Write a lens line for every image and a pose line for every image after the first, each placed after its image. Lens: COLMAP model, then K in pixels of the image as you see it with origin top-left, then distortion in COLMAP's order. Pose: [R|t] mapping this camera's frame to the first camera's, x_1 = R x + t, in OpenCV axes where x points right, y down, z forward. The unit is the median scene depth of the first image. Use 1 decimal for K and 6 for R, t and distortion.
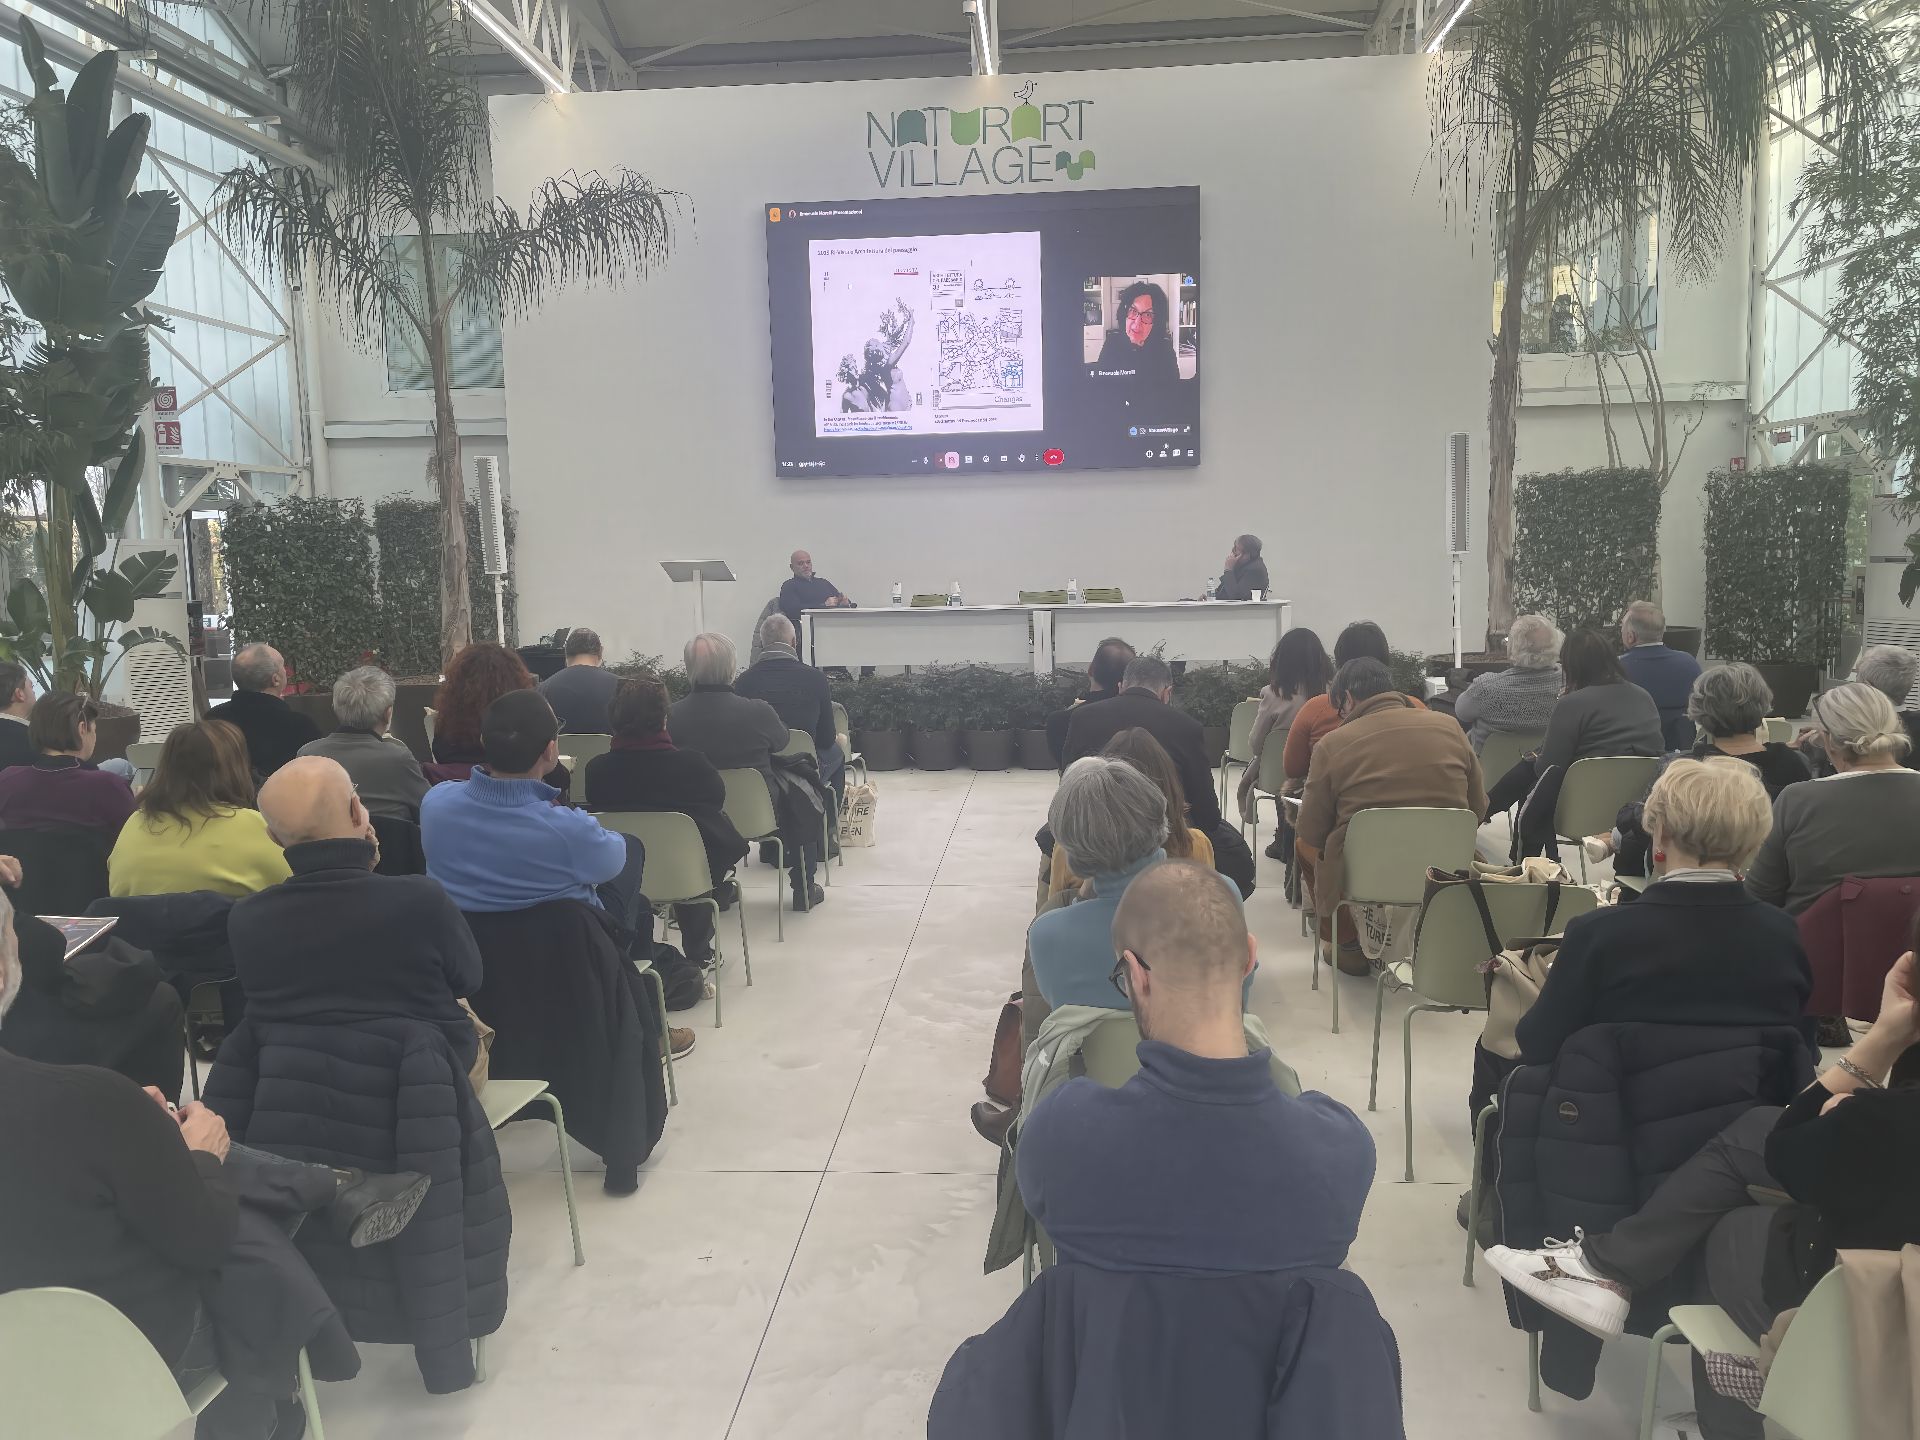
lens RADIAL K [[1439.9, 0, 964.0], [0, 1439.9, 705.9], [0, 0, 1]] dist [0.068770, -0.096876]
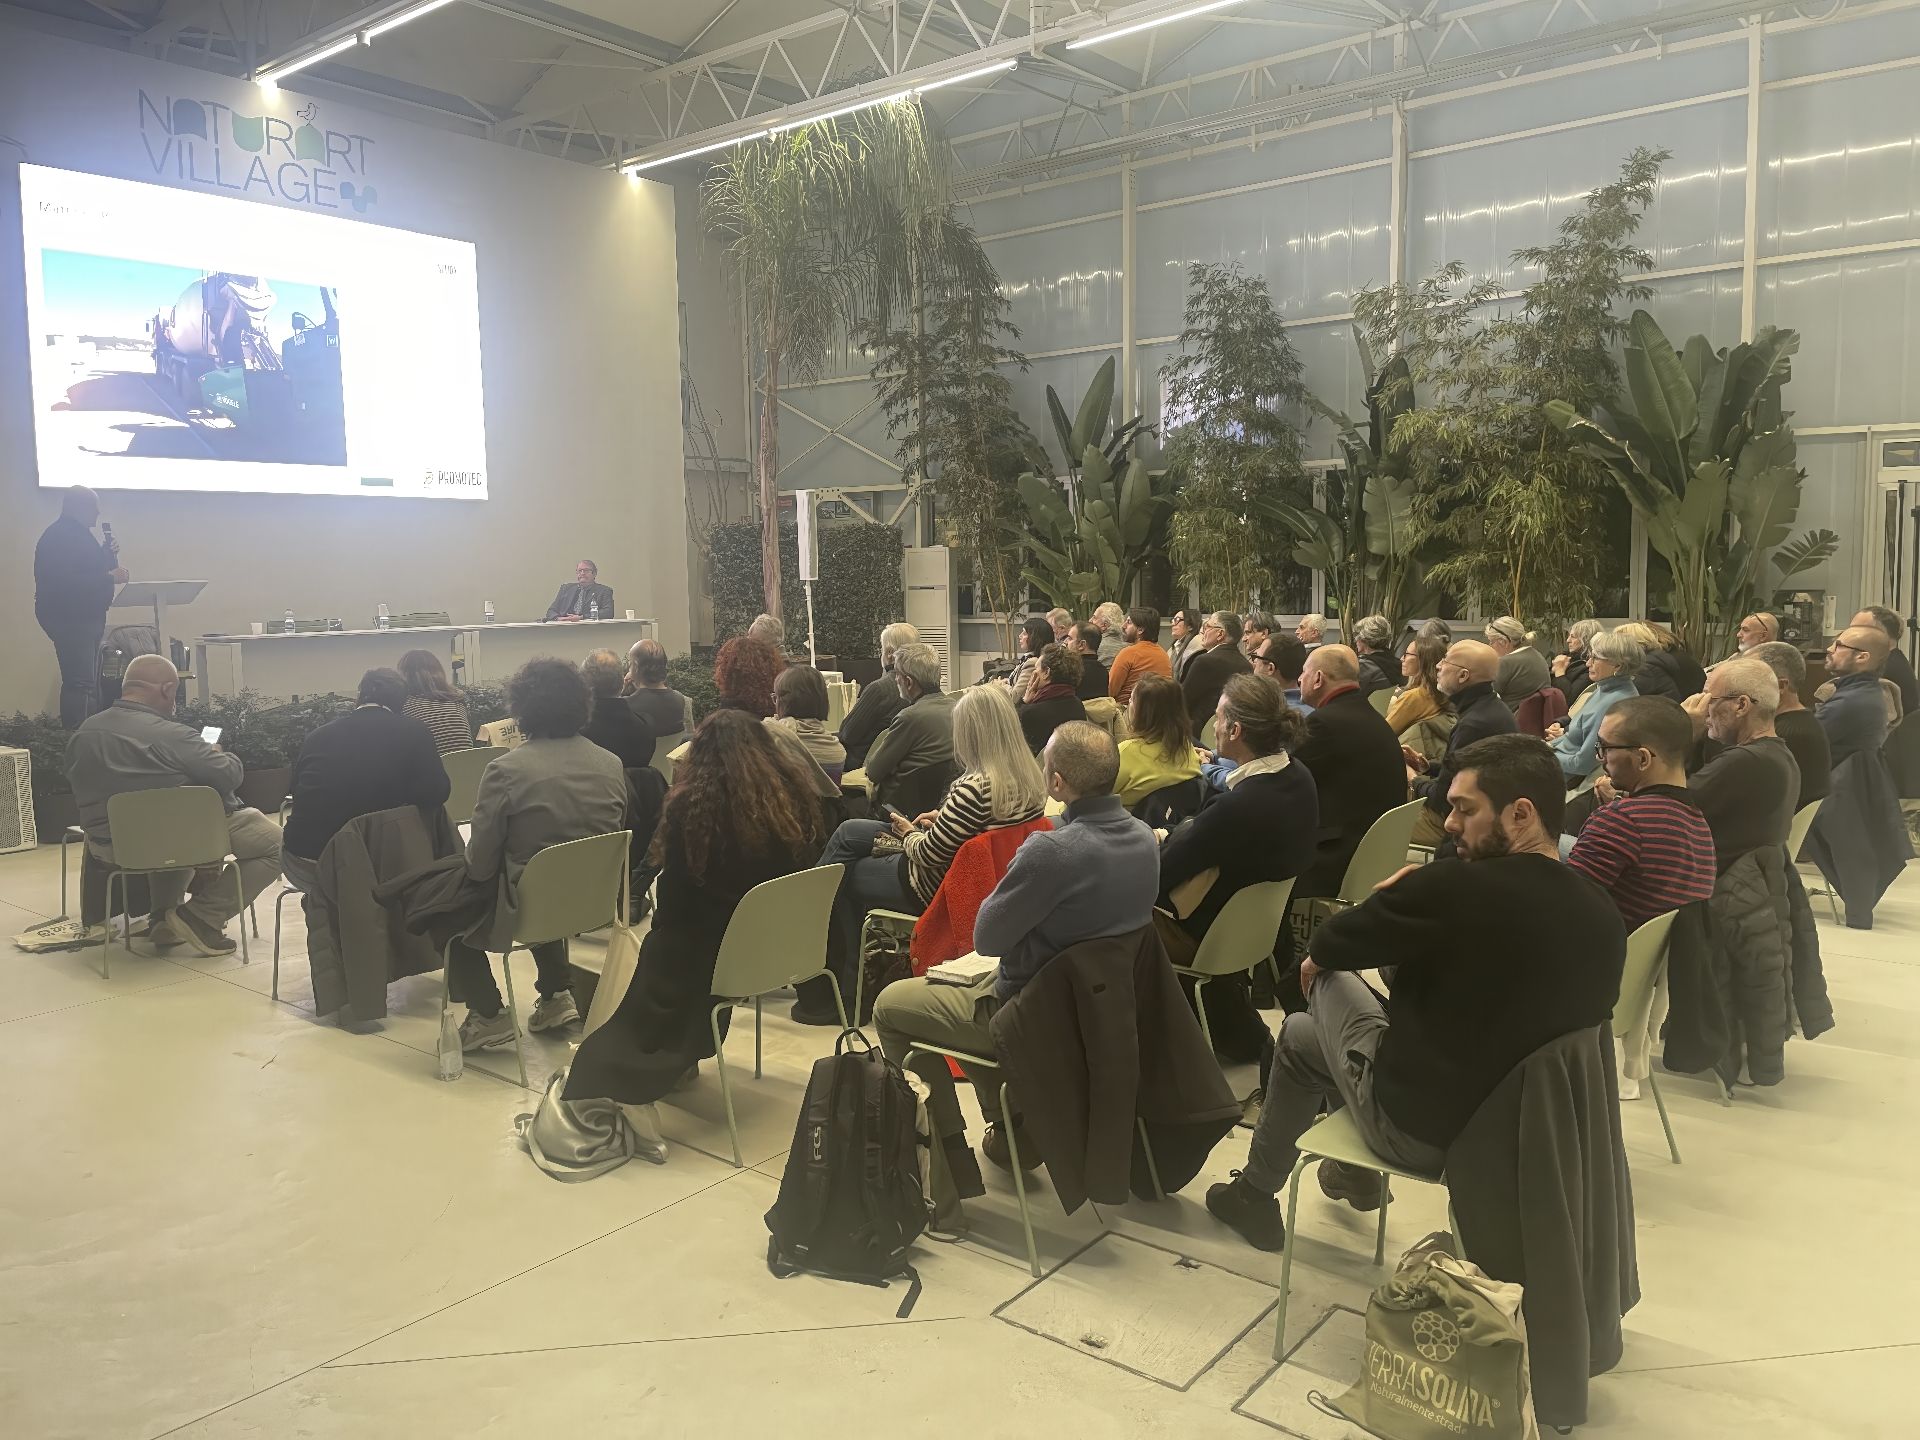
lens RADIAL K [[1439.9, 0, 964.0], [0, 1439.9, 705.9], [0, 0, 1]] dist [0.068770, -0.096876]
pose [[0.575352, -0.064806, 0.815334, -0.534187], [0.088304, 0.995951, 0.016849, 0.001157], [-0.813125, 0.062303, 0.578745, 0.089272]]
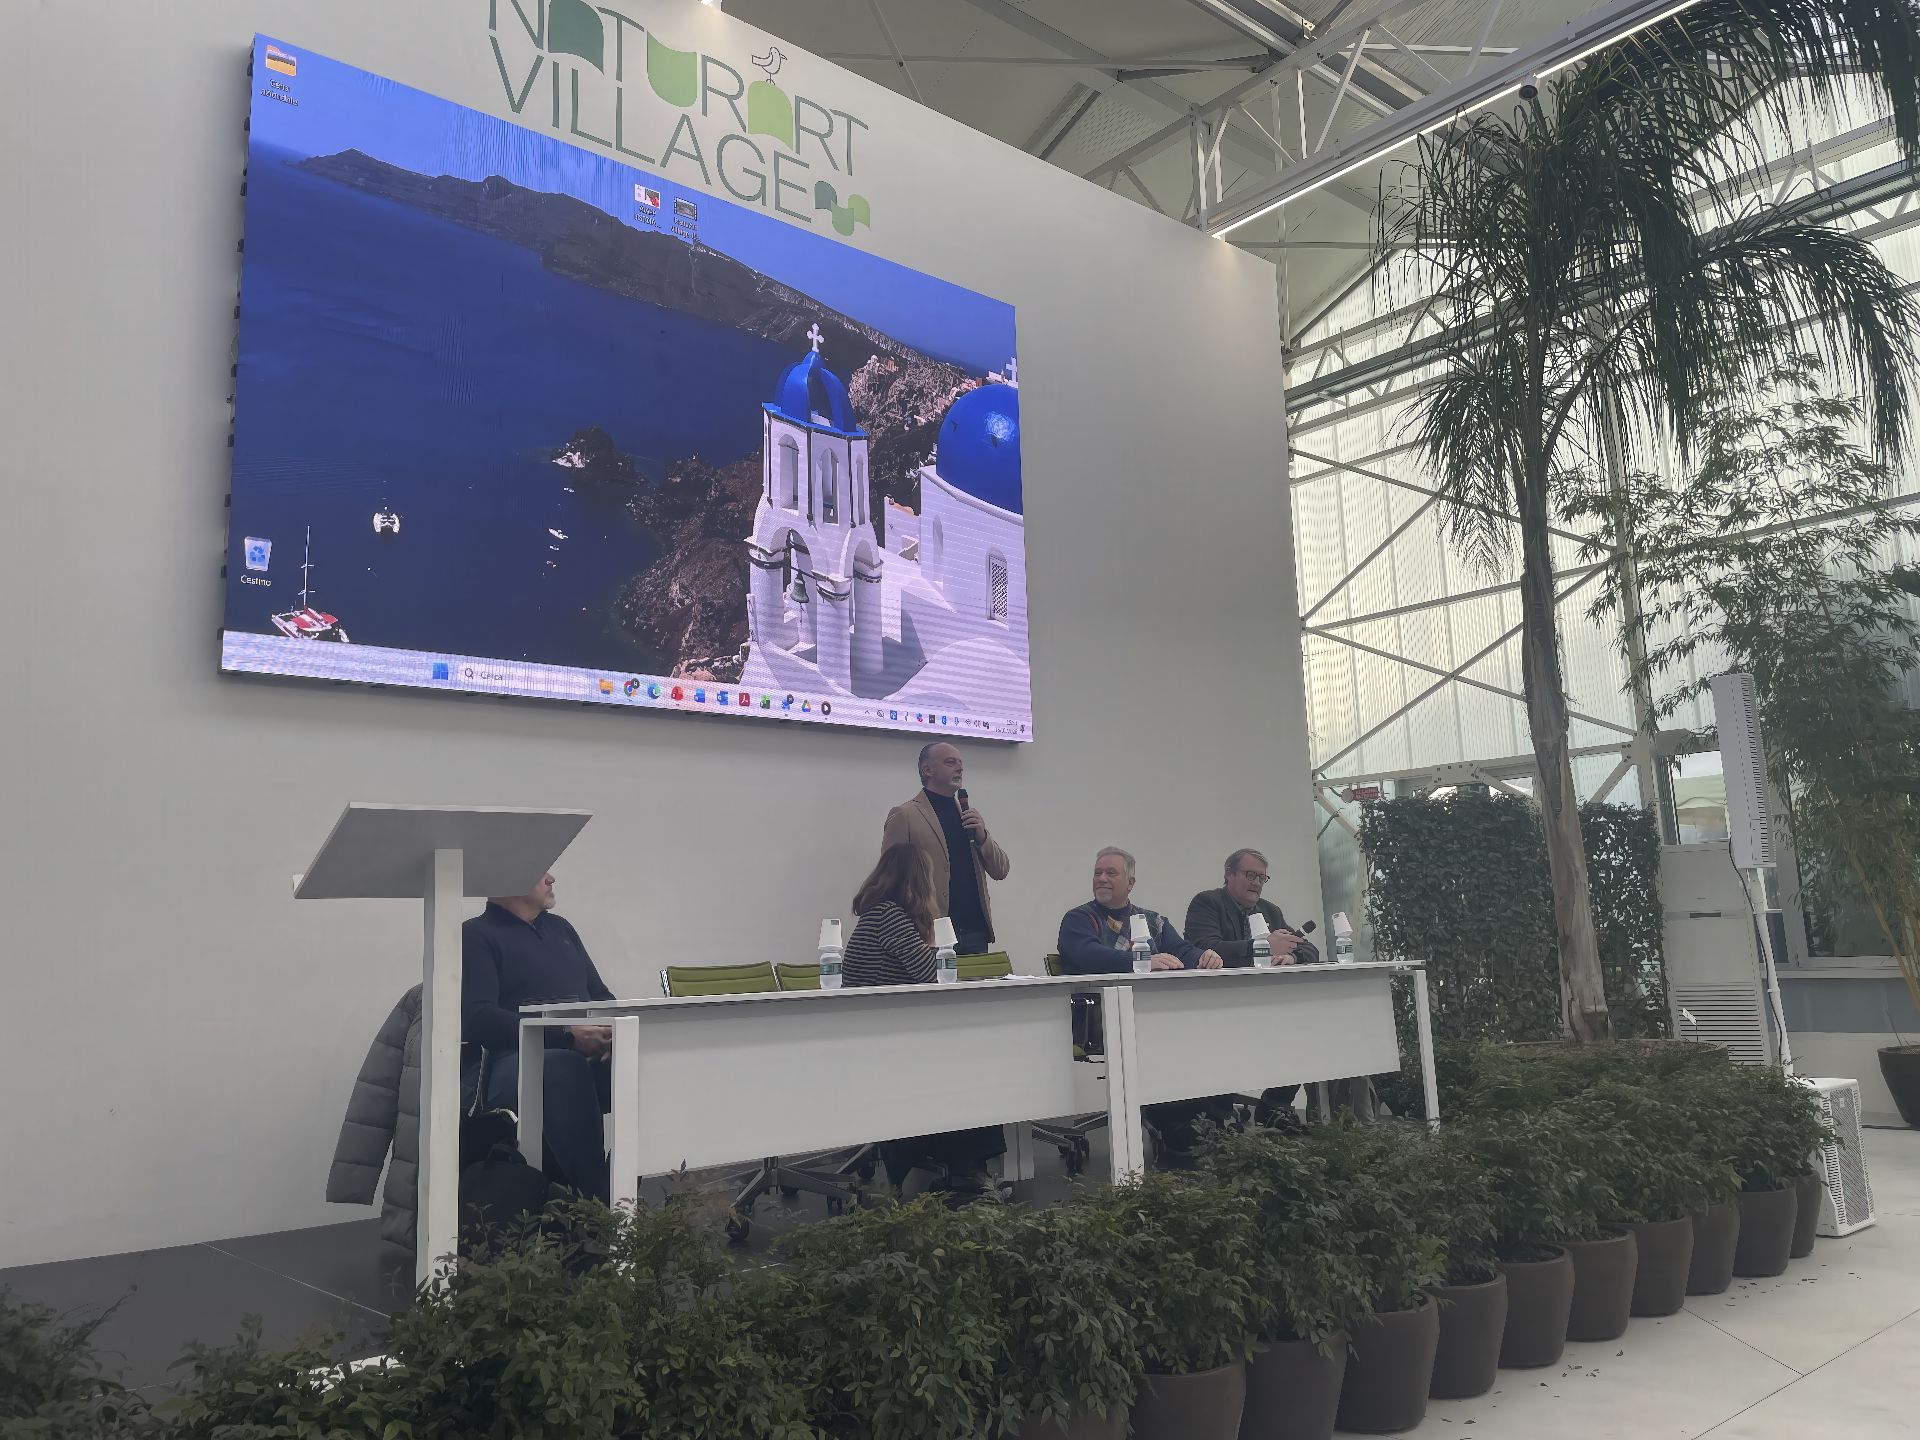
lens RADIAL K [[1439.9, 0, 964.0], [0, 1439.9, 705.9], [0, 0, 1]] dist [0.068770, -0.096876]
pose [[0.708453, 0.115673, 0.696214, -0.263543], [0.096066, 0.961490, -0.257502, -0.035346], [-0.699189, 0.249311, 0.670059, 0.635409]]
